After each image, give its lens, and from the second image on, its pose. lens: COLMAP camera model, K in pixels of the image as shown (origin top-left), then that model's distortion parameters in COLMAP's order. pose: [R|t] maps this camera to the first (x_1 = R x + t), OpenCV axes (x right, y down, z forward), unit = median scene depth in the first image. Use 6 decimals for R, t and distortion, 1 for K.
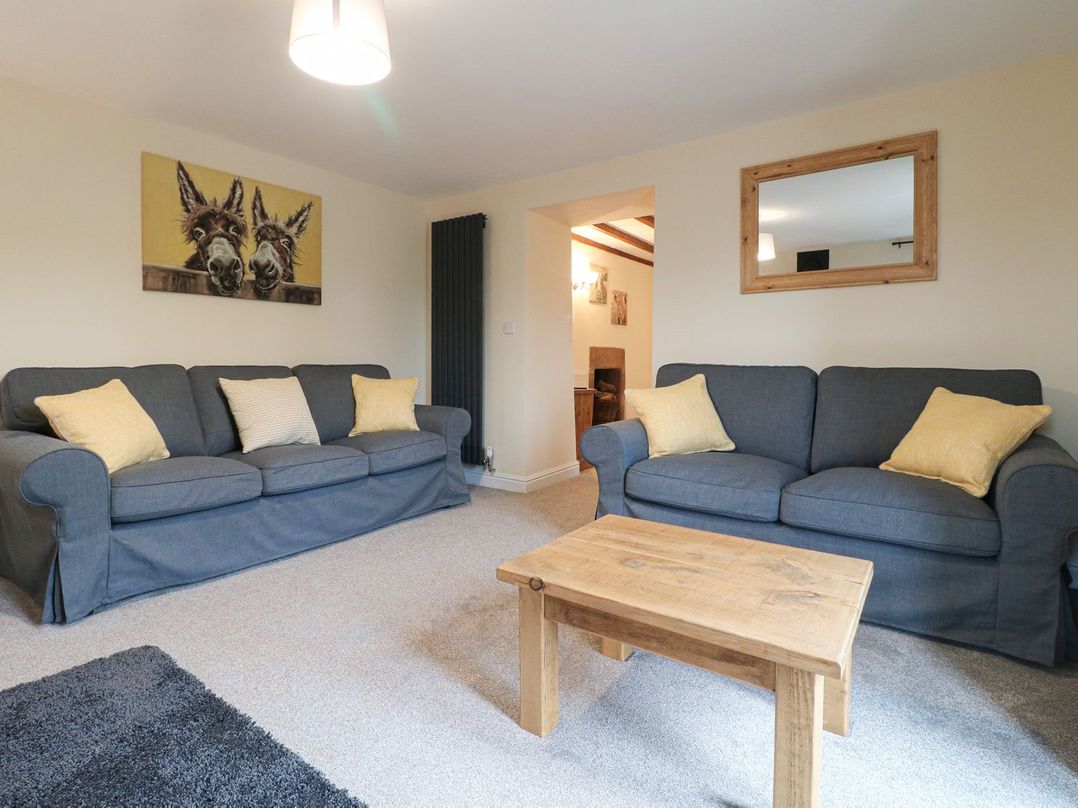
lens RADIAL K [[561.3, 0, 543.6], [0, 561.3, 396.3], [0, 0, 1]] dist [0.000744, -0.015188]
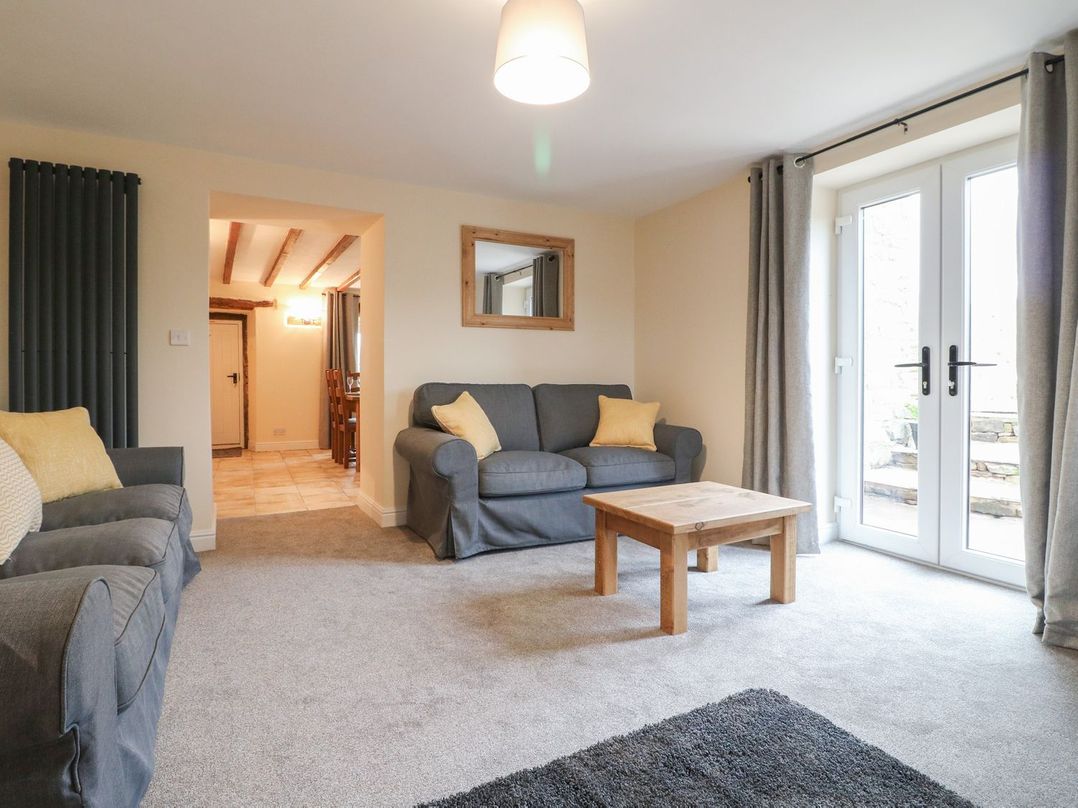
lens RADIAL K [[561.3, 0, 543.6], [0, 561.3, 396.3], [0, 0, 1]] dist [0.000744, -0.015188]
pose [[0.445909, -0.031051, 0.894540, -0.817783], [0.056807, 0.998365, 0.006337, -0.029164], [-0.893274, 0.047990, 0.446944, 0.350995]]
